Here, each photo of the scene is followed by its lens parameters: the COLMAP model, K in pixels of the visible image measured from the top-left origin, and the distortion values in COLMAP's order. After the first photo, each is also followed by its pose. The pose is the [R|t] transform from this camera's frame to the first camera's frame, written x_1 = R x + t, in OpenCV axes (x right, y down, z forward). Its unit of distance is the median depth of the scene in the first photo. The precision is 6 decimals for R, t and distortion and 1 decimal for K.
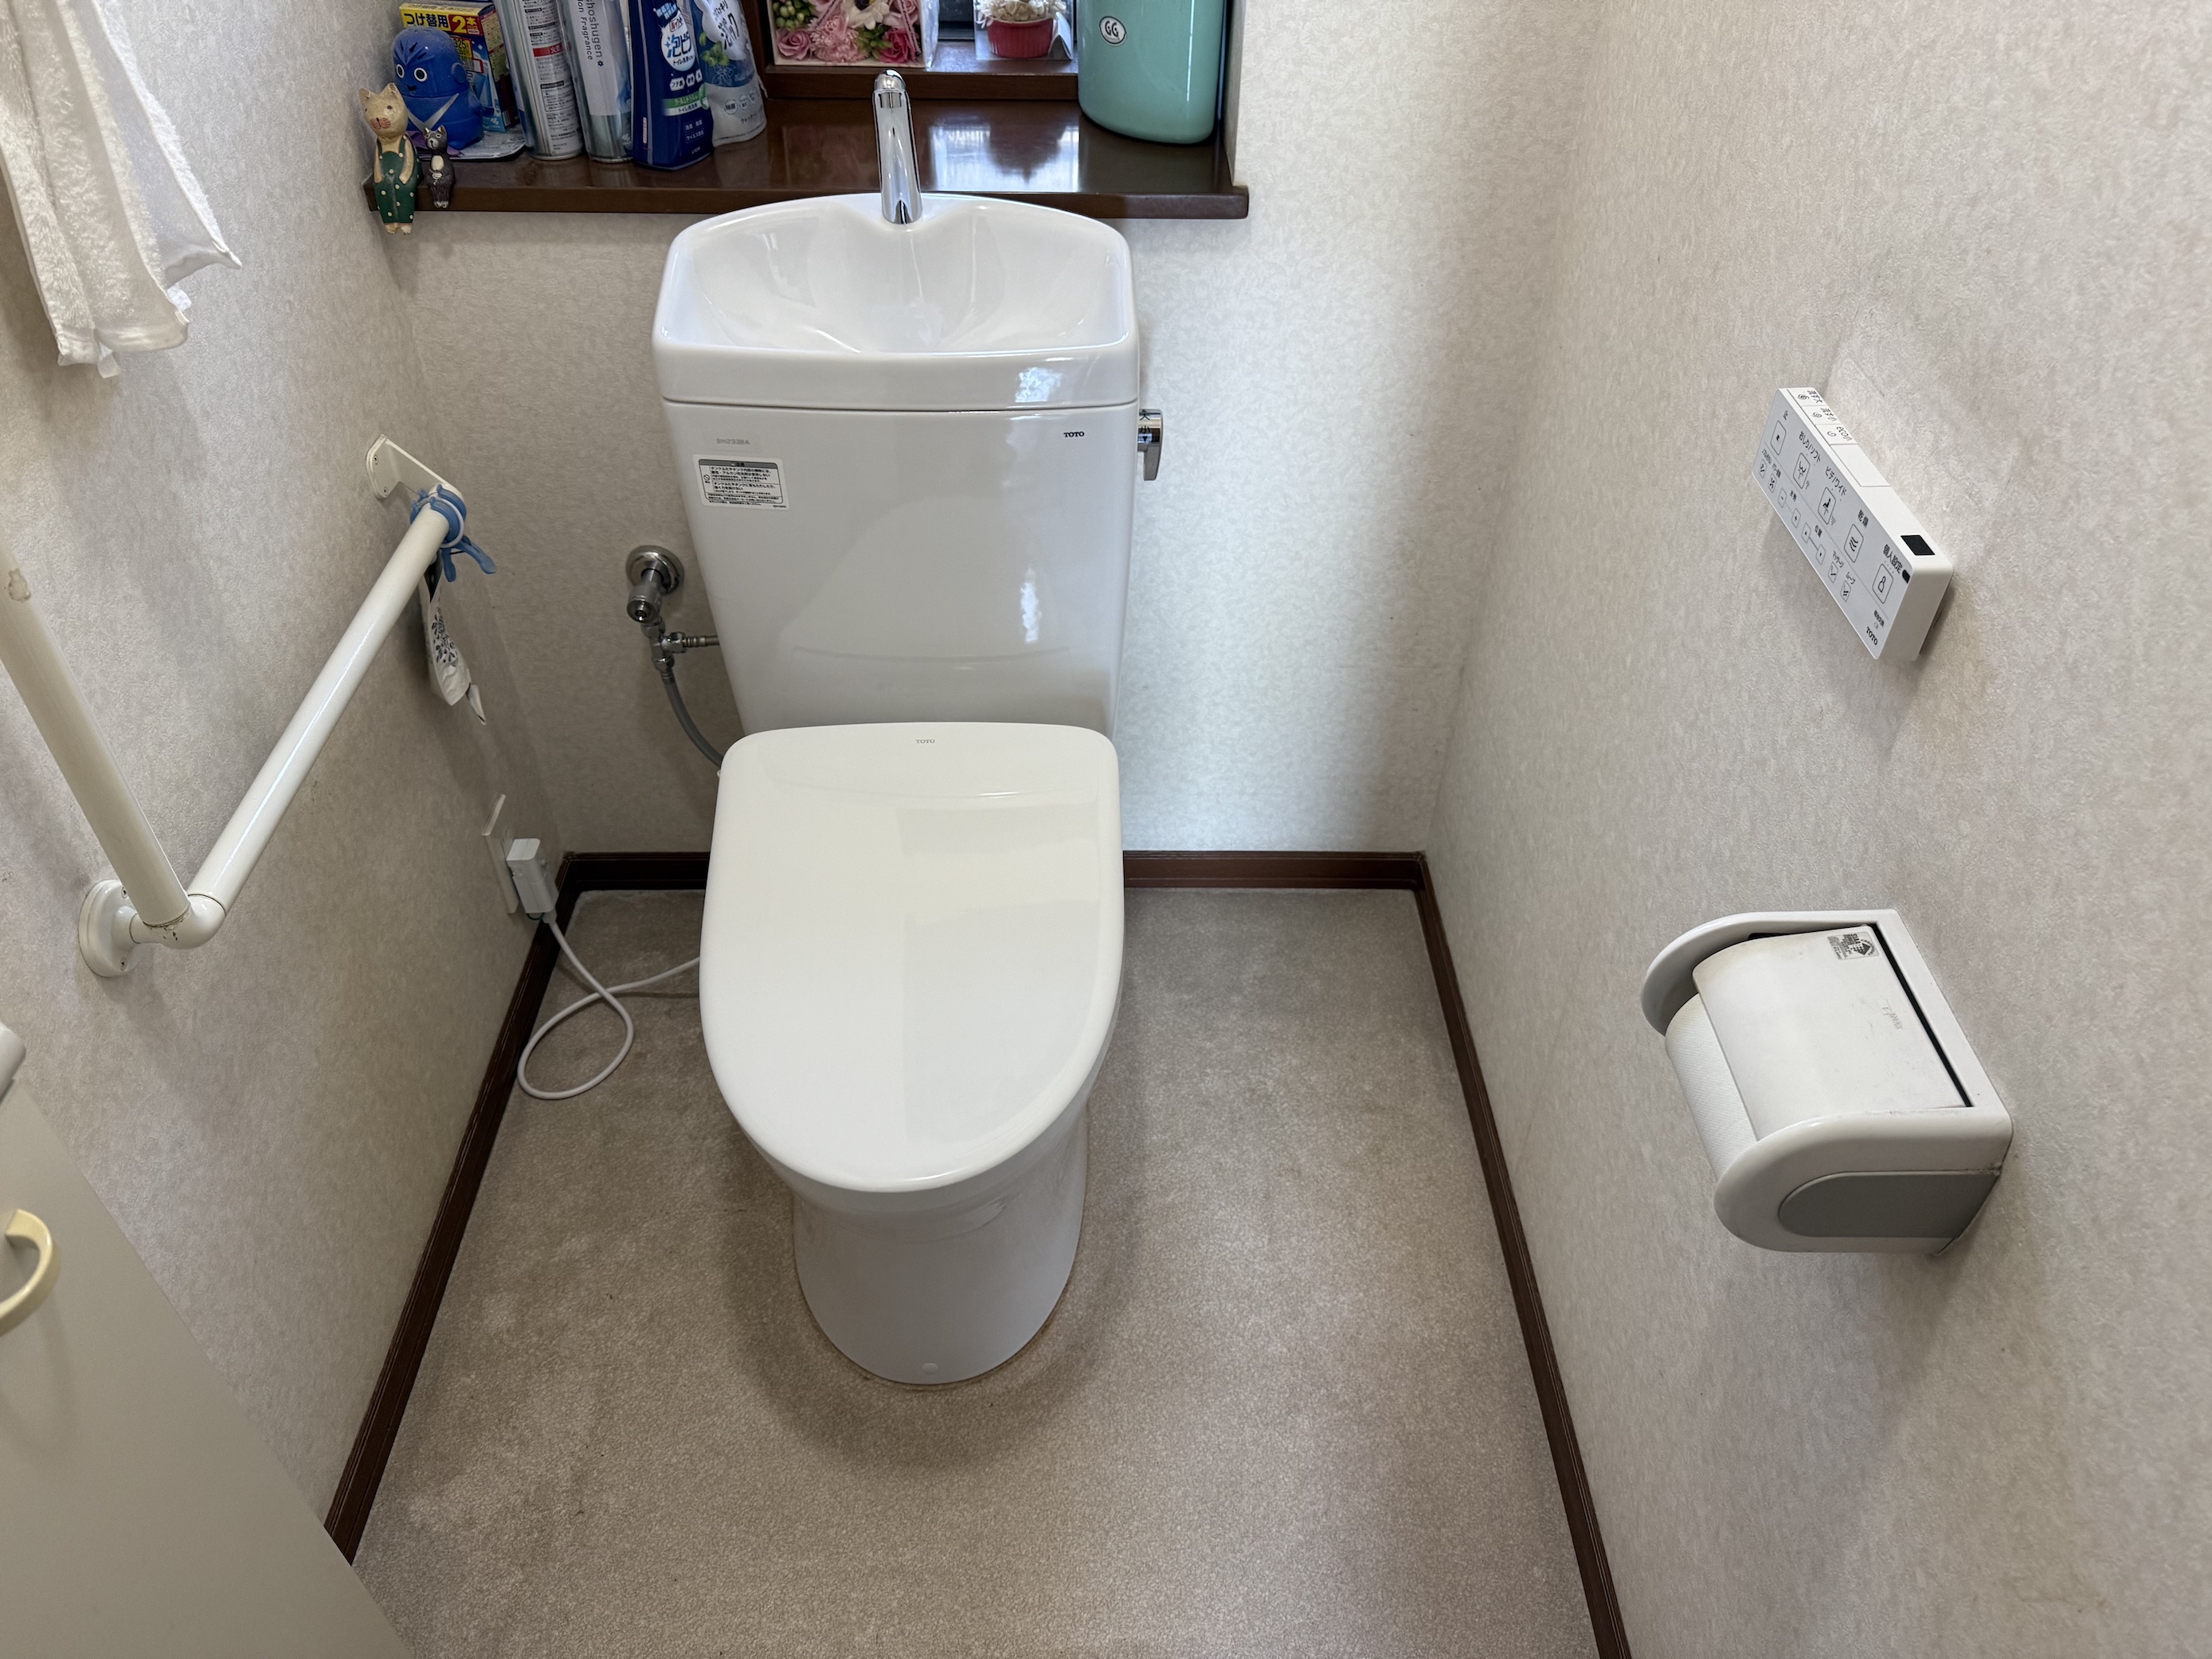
lens RADIAL K [[1584.0, 0, 1101.9], [0, 1584.0, 837.7], [0, 0, 1]] dist [0.021032, -0.034876]
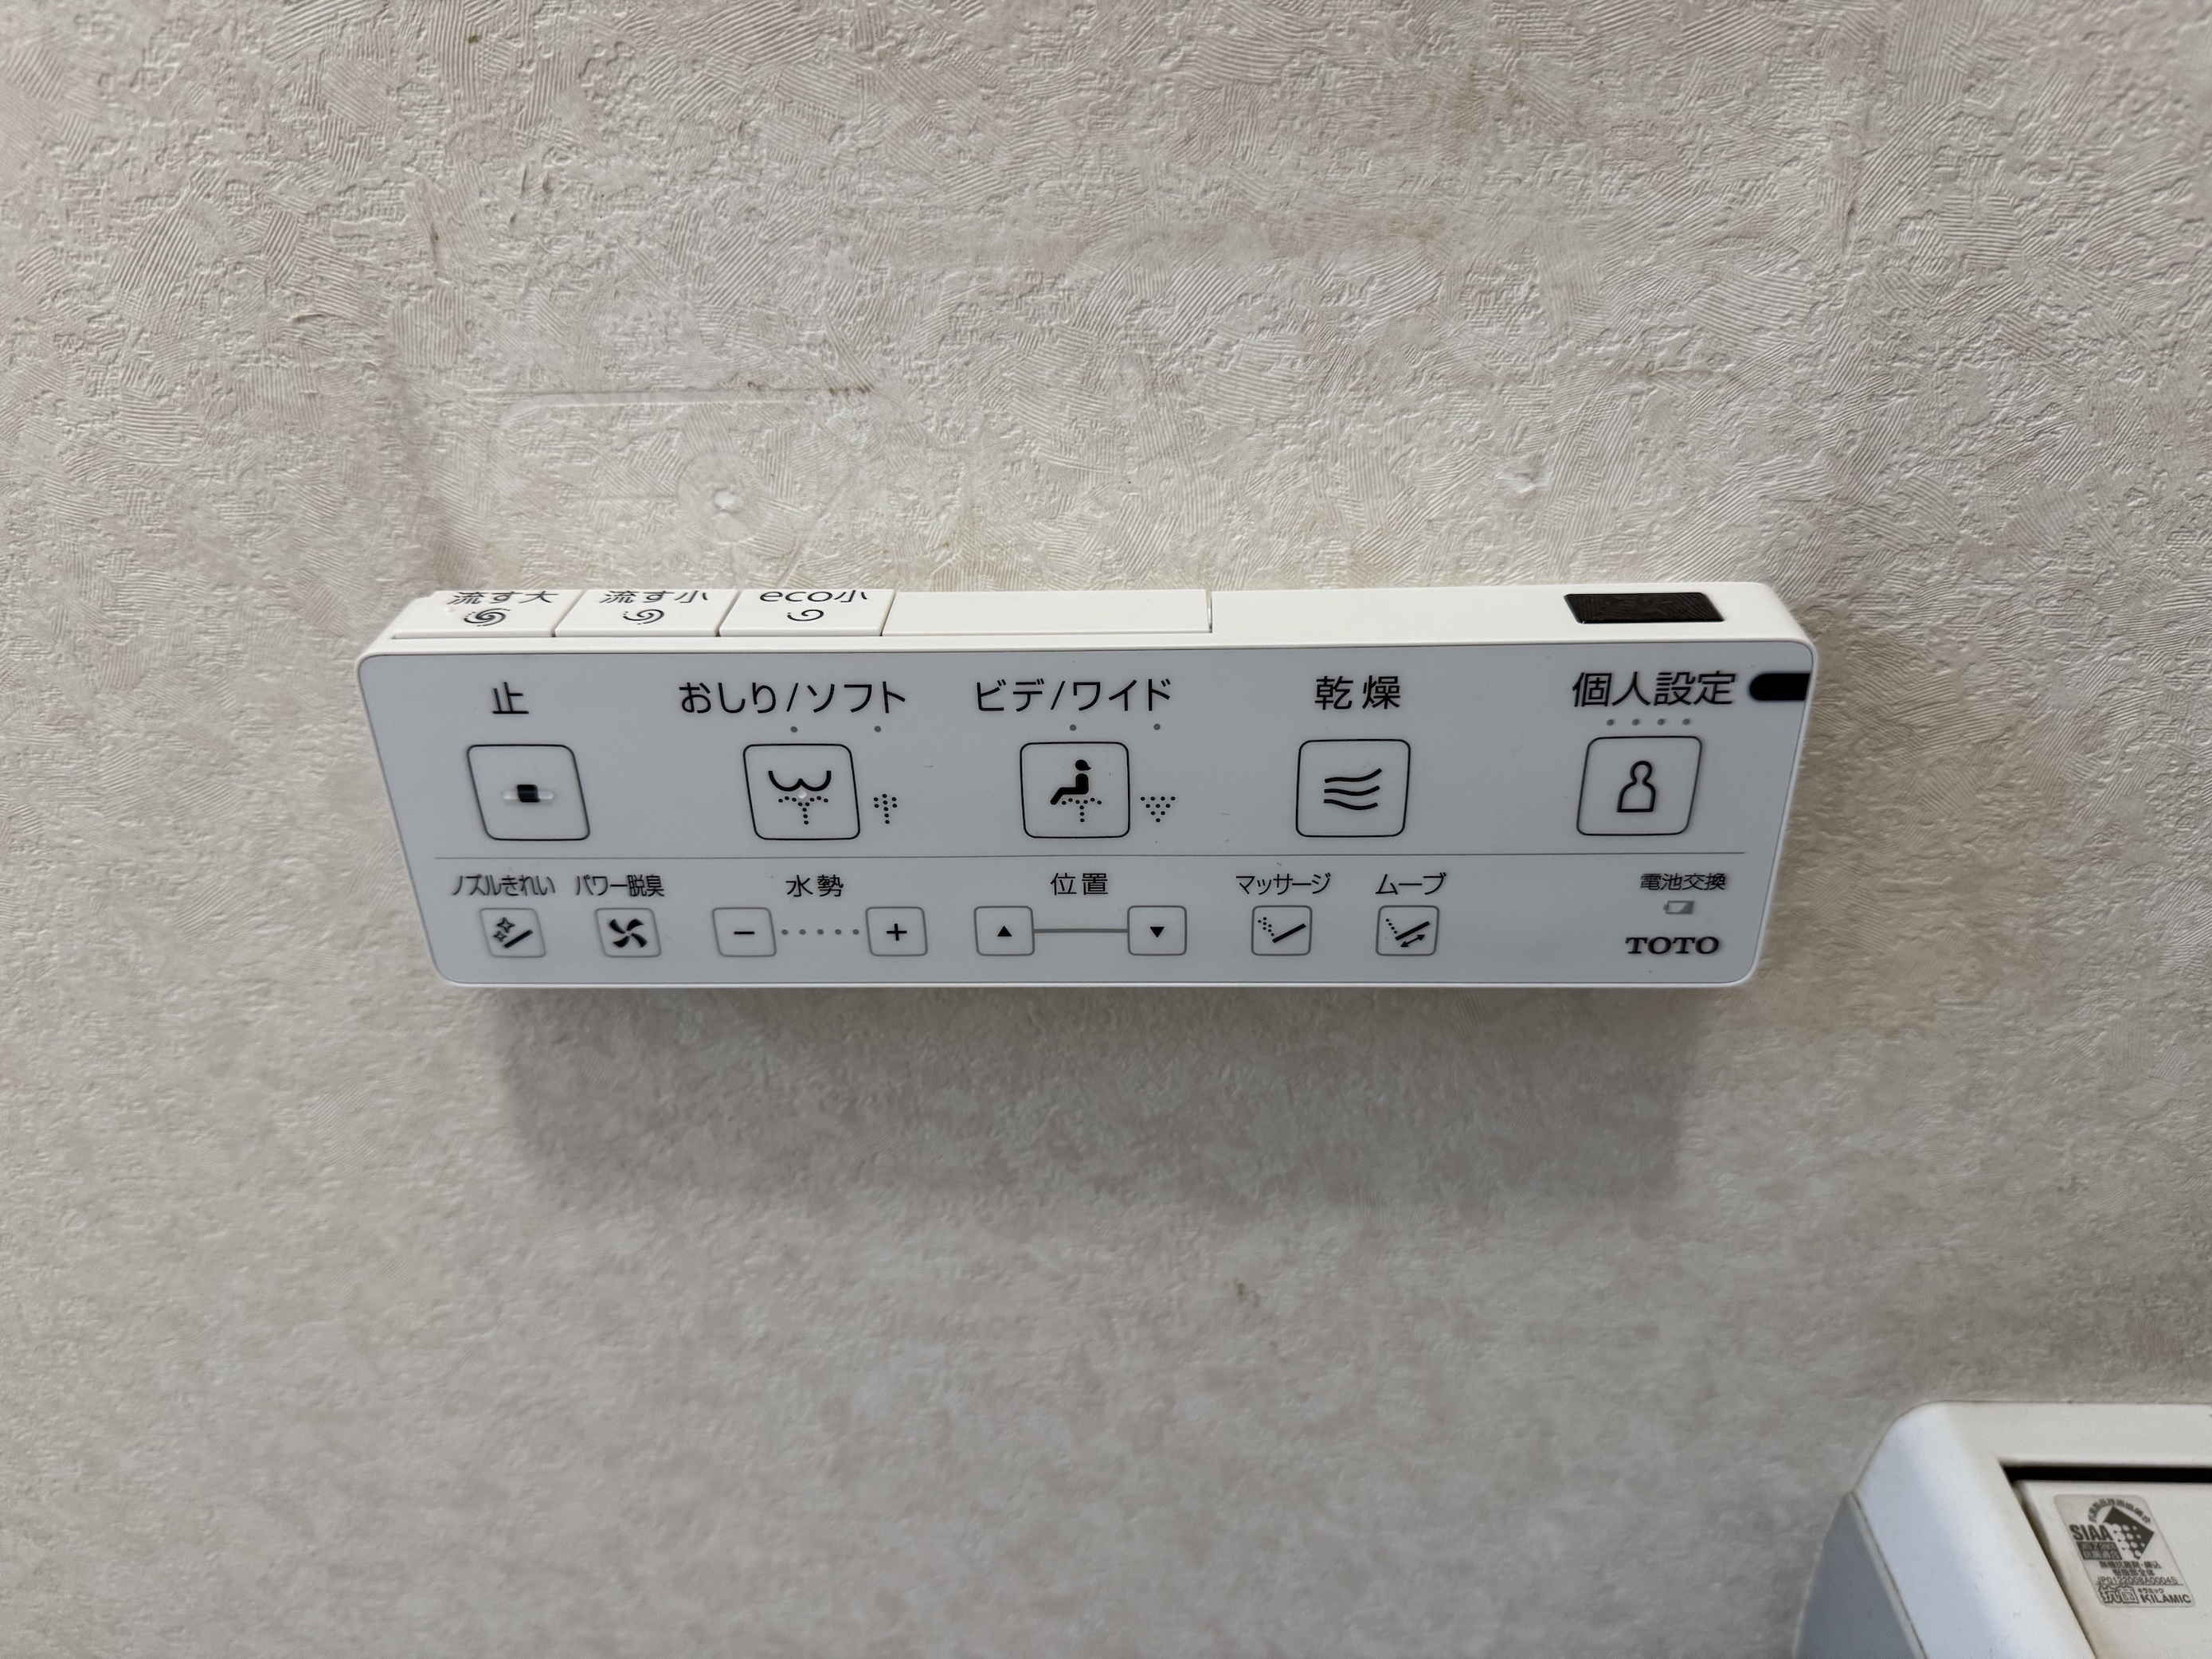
lens RADIAL K [[1584.0, 0, 1104.3], [0, 1584.0, 832.1], [0, 0, 1]] dist [0.021032, -0.034876]
pose [[0.049746, -0.492351, 0.868974, 0.138118], [0.676214, 0.656905, 0.333483, -0.173944], [-0.735024, 0.571023, 0.365613, 0.547481]]
